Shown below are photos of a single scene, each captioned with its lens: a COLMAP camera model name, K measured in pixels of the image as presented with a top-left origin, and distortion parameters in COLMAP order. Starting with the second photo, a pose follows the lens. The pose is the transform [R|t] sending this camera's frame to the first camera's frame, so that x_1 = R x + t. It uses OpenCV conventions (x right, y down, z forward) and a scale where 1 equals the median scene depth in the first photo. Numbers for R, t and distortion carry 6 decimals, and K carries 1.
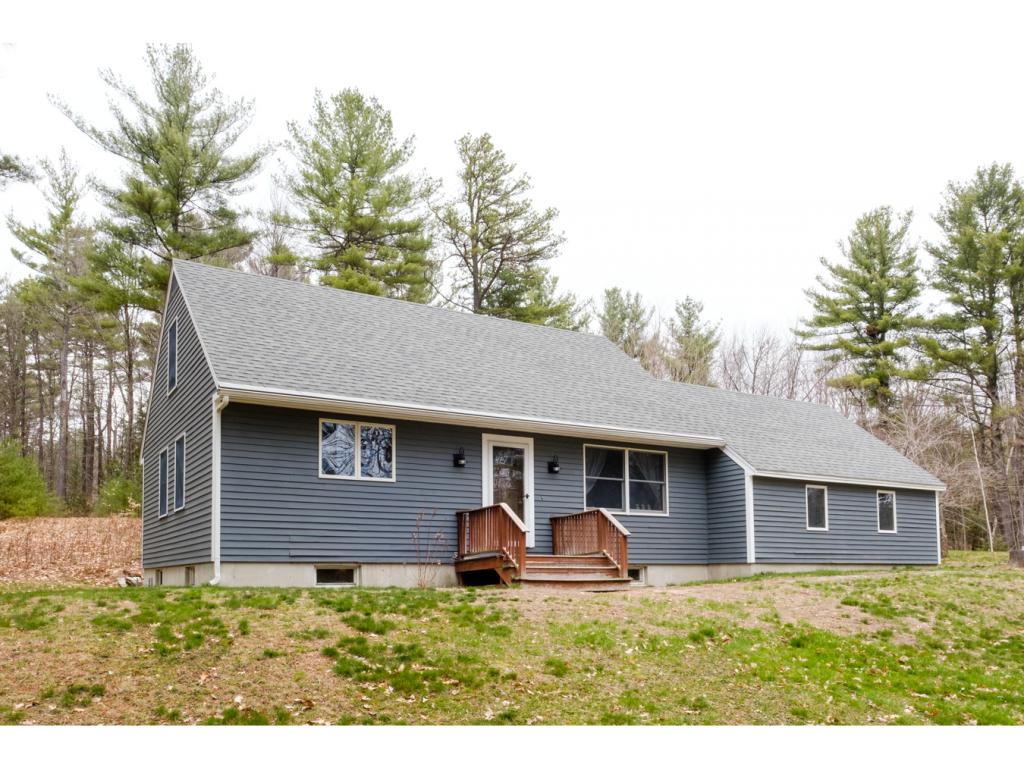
lens RADIAL K [[898.7, 0, 512.0], [0, 898.7, 384.0], [0, 0, 1]] dist [-0.007443, -0.003059]
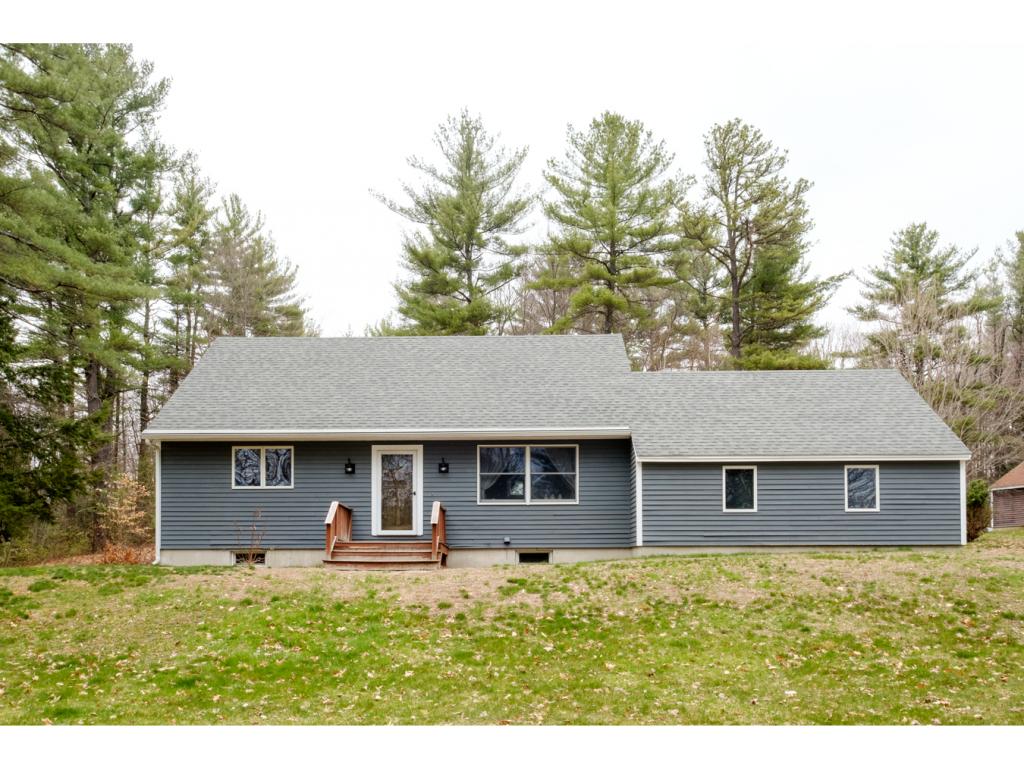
lens RADIAL K [[898.7, 0, 512.0], [0, 898.7, 384.0], [0, 0, 1]] dist [-0.007443, -0.003059]
pose [[0.826016, -0.111155, -0.552578, 0.739238], [0.117224, 0.992804, -0.024480, 0.021053], [0.551323, -0.044555, 0.833101, 0.060316]]
